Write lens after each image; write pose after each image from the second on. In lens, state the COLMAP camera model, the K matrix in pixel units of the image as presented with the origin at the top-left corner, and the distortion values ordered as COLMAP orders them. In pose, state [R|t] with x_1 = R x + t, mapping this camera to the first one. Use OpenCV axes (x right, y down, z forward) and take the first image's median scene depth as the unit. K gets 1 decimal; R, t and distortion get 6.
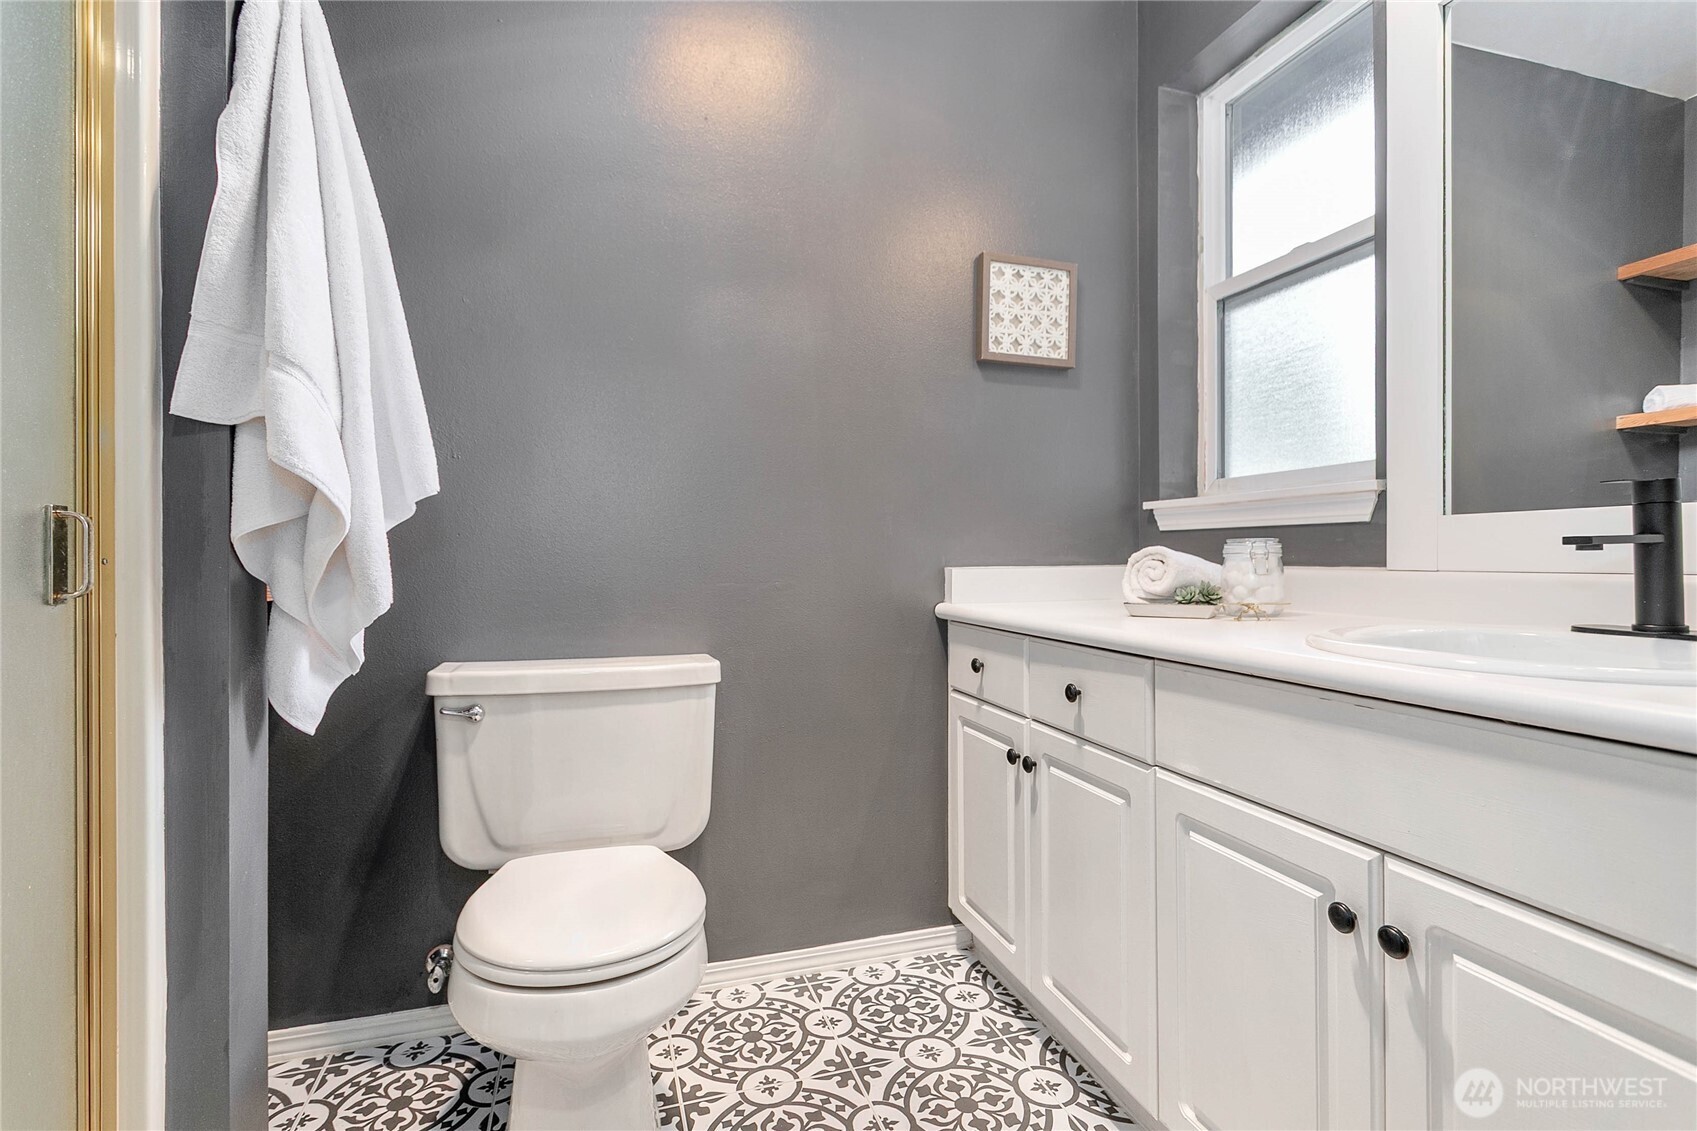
lens RADIAL K [[802.7, 0, 846.5], [0, 802.7, 562.0], [0, 0, 1]] dist [-0.002419, -0.000378]
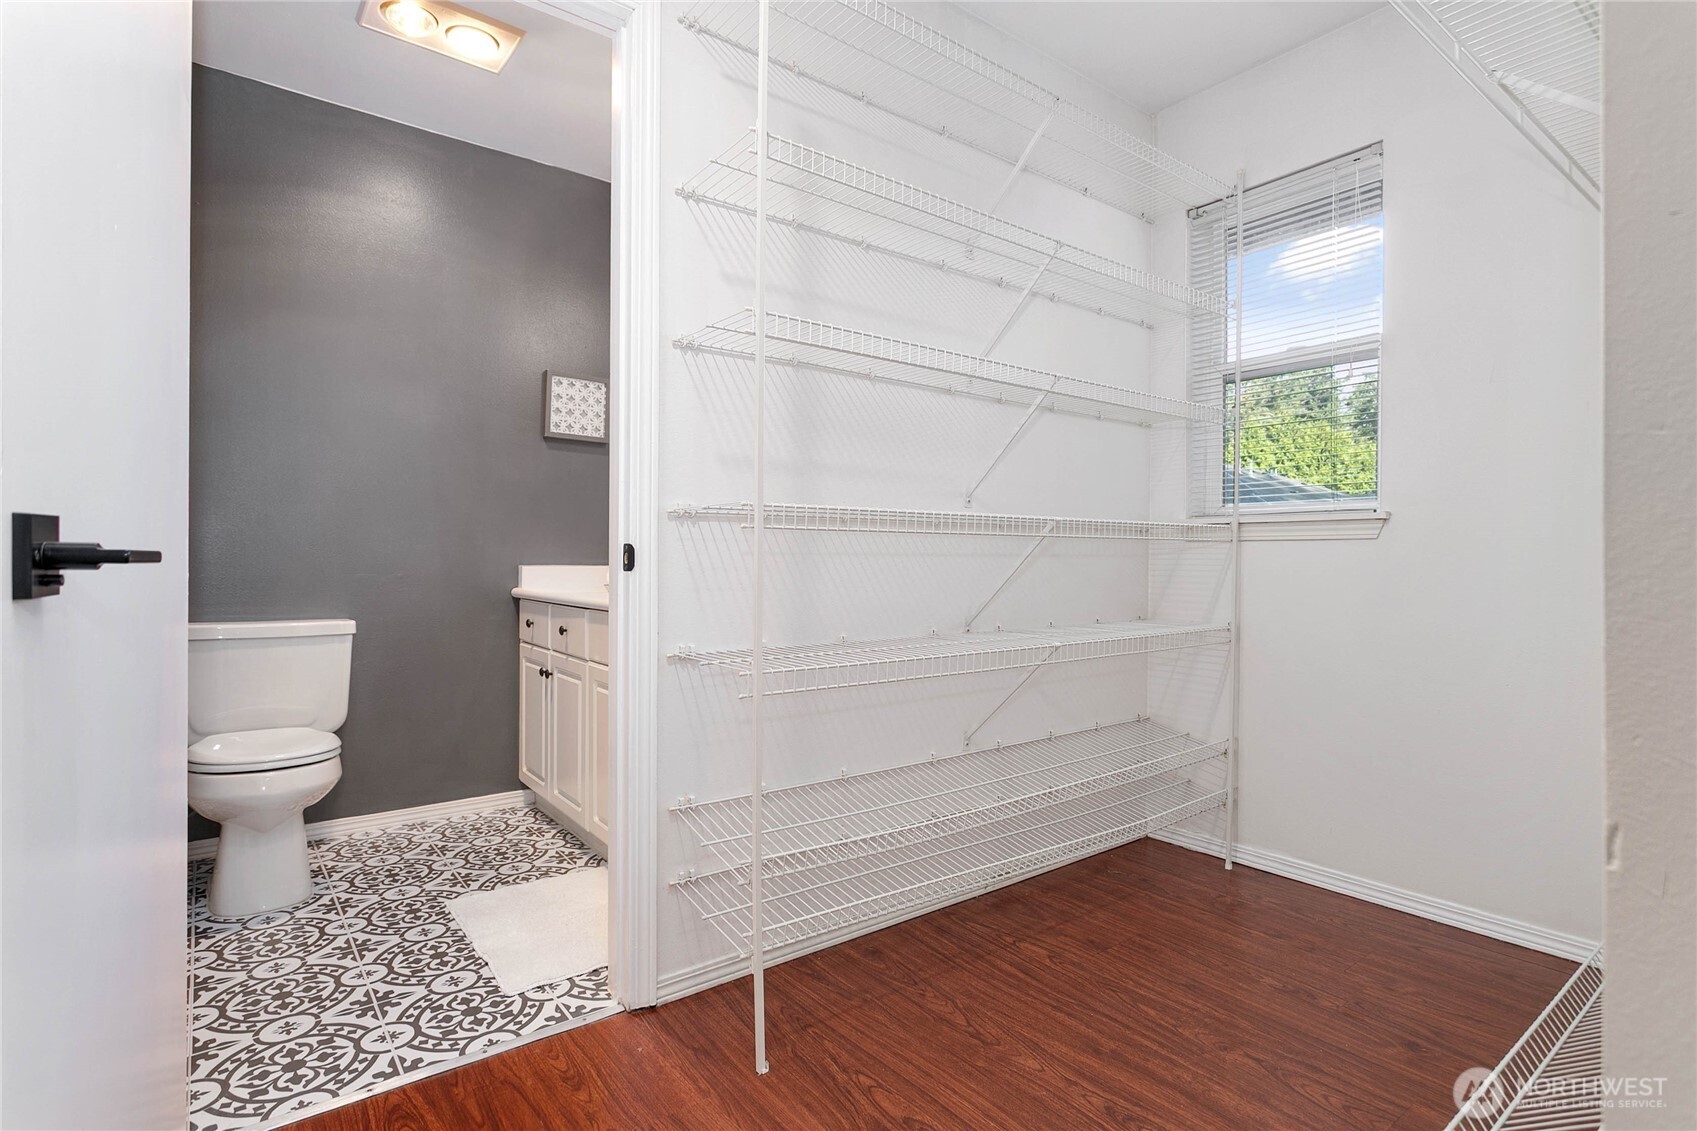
lens RADIAL K [[827.7, 0, 845.1], [0, 827.7, 558.9], [0, 0, 1]] dist [-0.020905, 0.012166]
pose [[0.939851, 0.010068, 0.341435, 0.172747], [-0.007027, 0.999924, -0.010142, 0.005921], [-0.341511, 0.007133, 0.939851, -0.767363]]
